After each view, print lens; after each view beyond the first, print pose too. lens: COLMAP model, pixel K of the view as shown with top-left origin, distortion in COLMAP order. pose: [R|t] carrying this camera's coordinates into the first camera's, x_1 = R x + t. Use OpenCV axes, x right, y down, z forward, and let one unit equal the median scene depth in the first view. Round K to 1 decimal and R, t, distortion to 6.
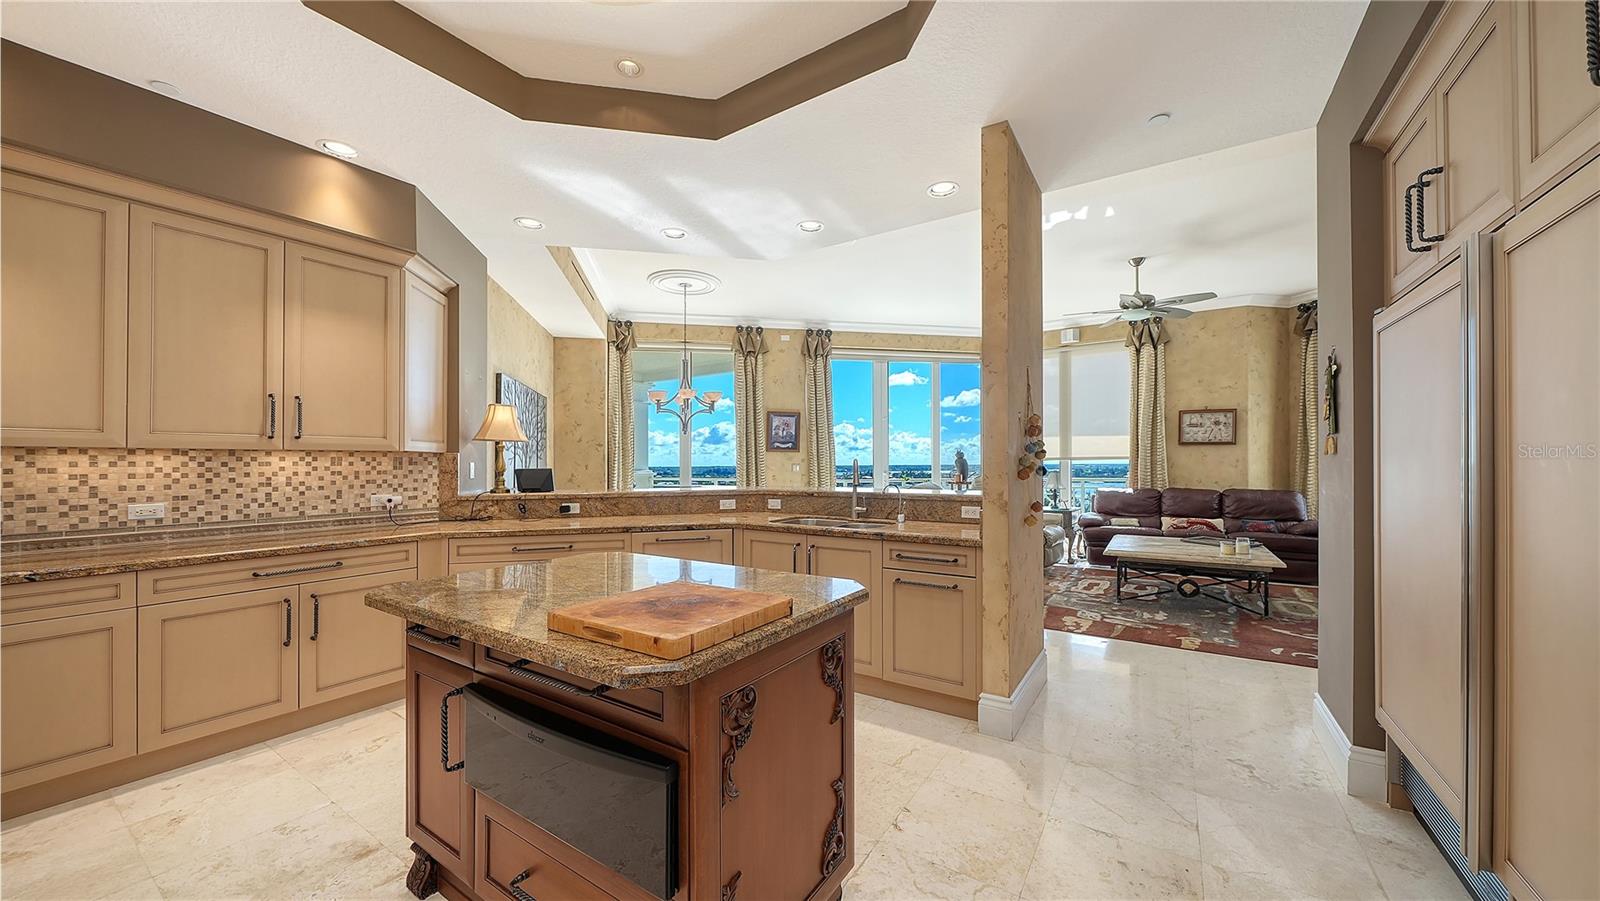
lens RADIAL K [[547.9, 0, 825.3], [0, 547.9, 476.6], [0, 0, 1]] dist [-0.002522, -0.000140]
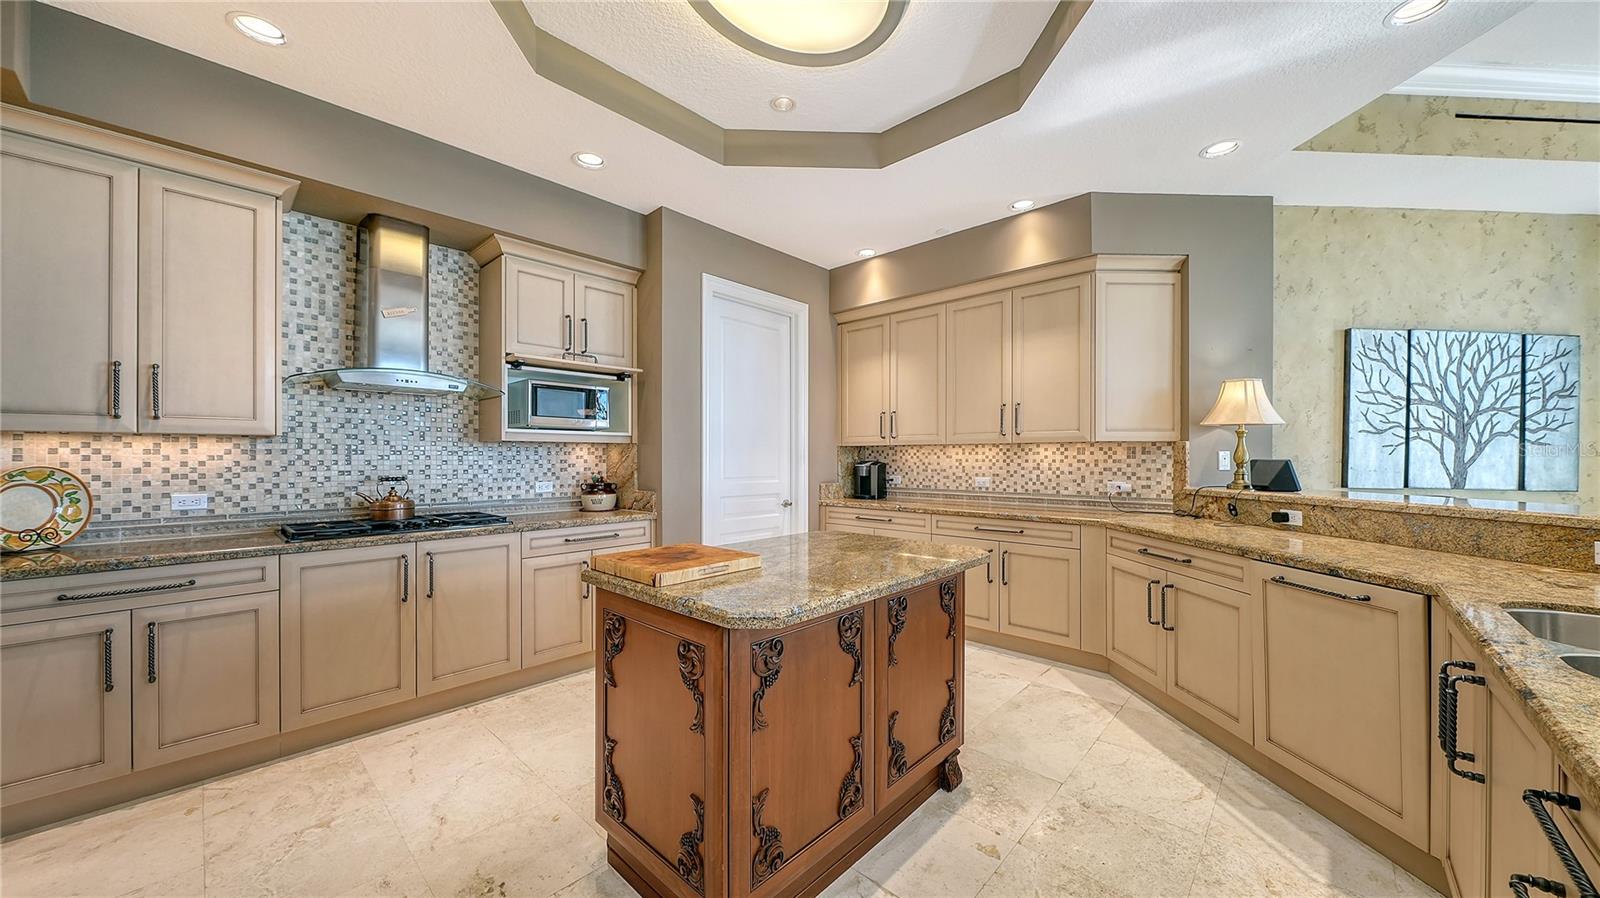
lens RADIAL K [[559.5, 0, 790.6], [0, 559.5, 467.6], [0, 0, 1]] dist [-0.007030, -0.000729]
pose [[-0.192125, 0.025157, -0.981048, 0.383459], [-0.021617, 0.999320, 0.029859, -0.013314], [0.981132, 0.026944, -0.191450, 0.564691]]
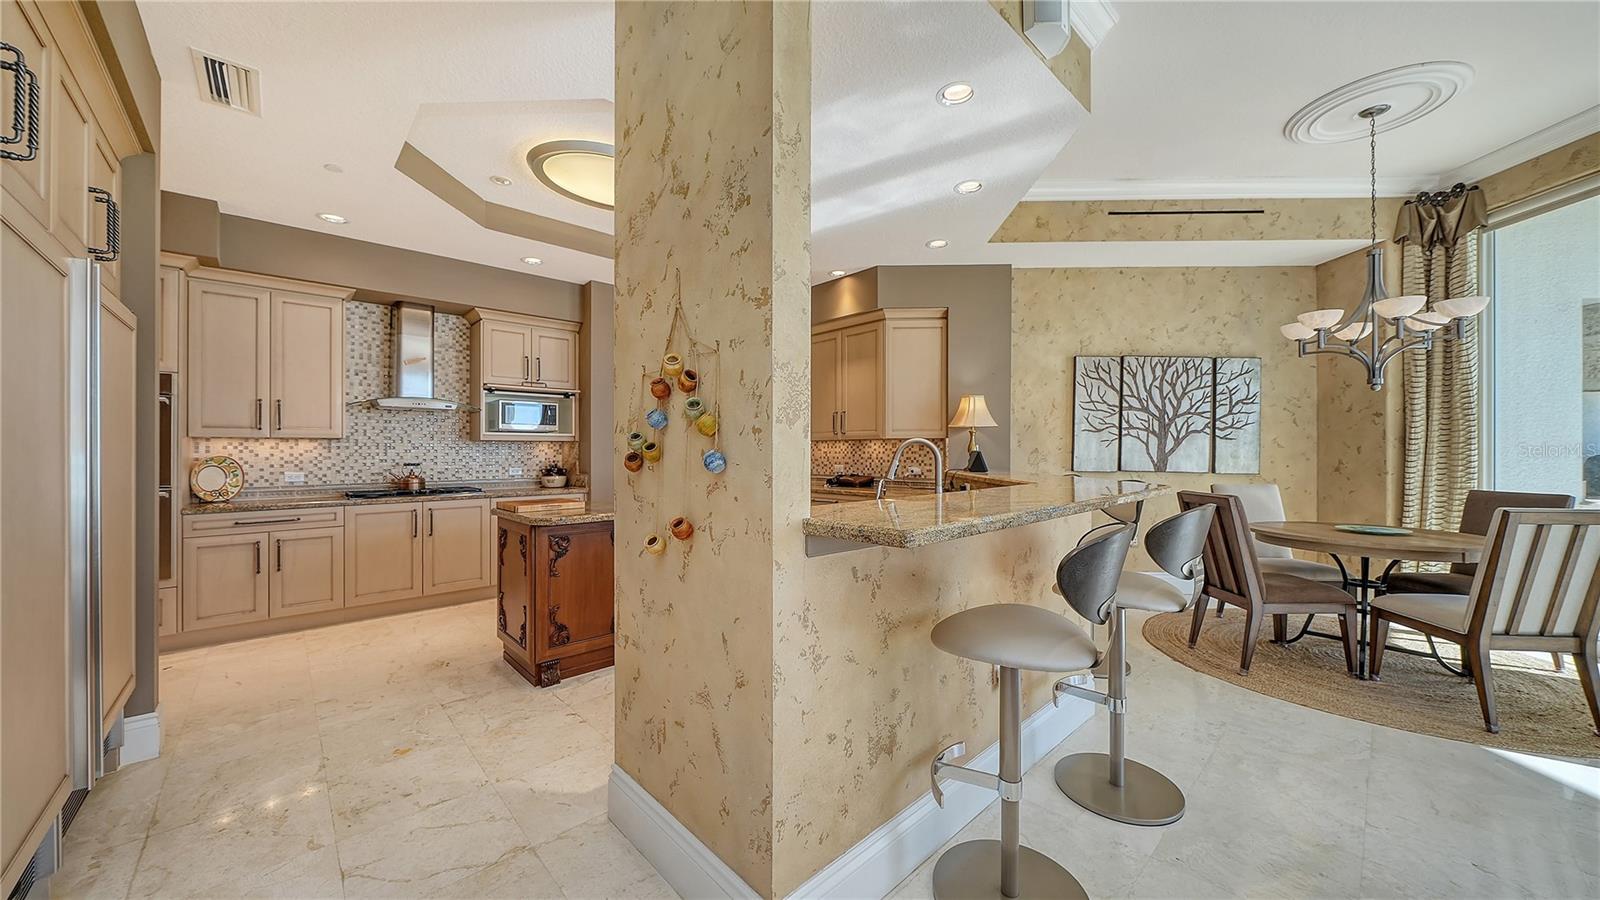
lens RADIAL K [[559.5, 0, 798.5], [0, 559.5, 461.4], [0, 0, 1]] dist [-0.007030, -0.000729]
pose [[-0.253247, 0.024120, -0.967101, 0.737760], [-0.018220, 0.999393, 0.029696, -0.022353], [0.967230, 0.025141, -0.252653, 1.055590]]
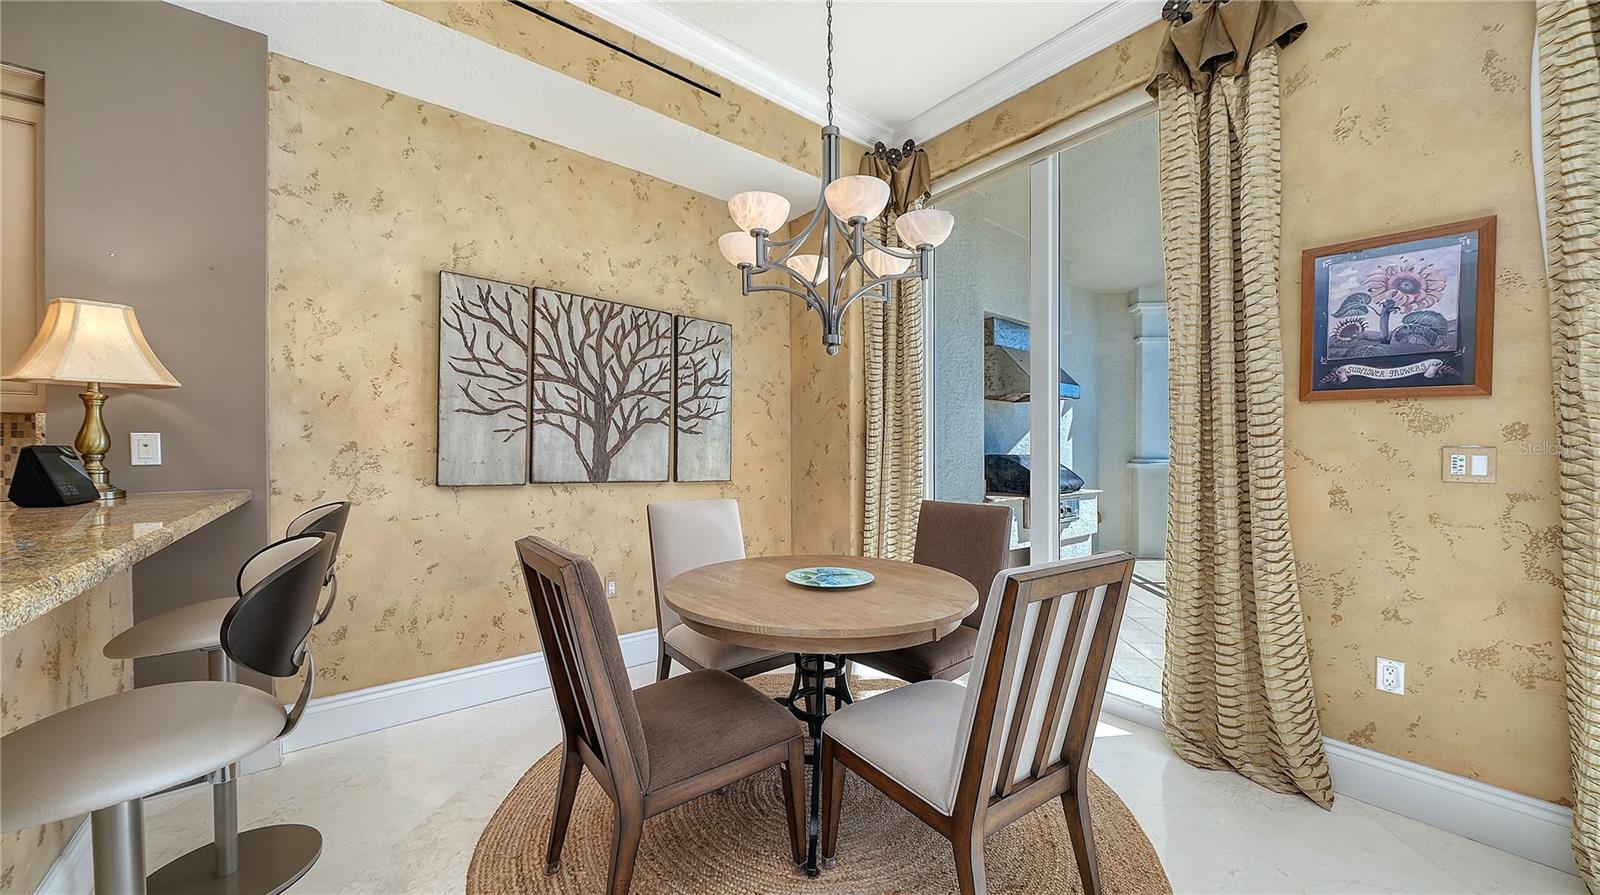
lens RADIAL K [[559.5, 0, 798.4], [0, 559.5, 465.4], [0, 0, 1]] dist [-0.007030, -0.000729]
pose [[0.438111, 0.033832, -0.898284, 0.082457], [-0.027631, 0.999326, 0.024161, -0.027854], [0.898496, 0.014235, 0.438750, 1.480950]]
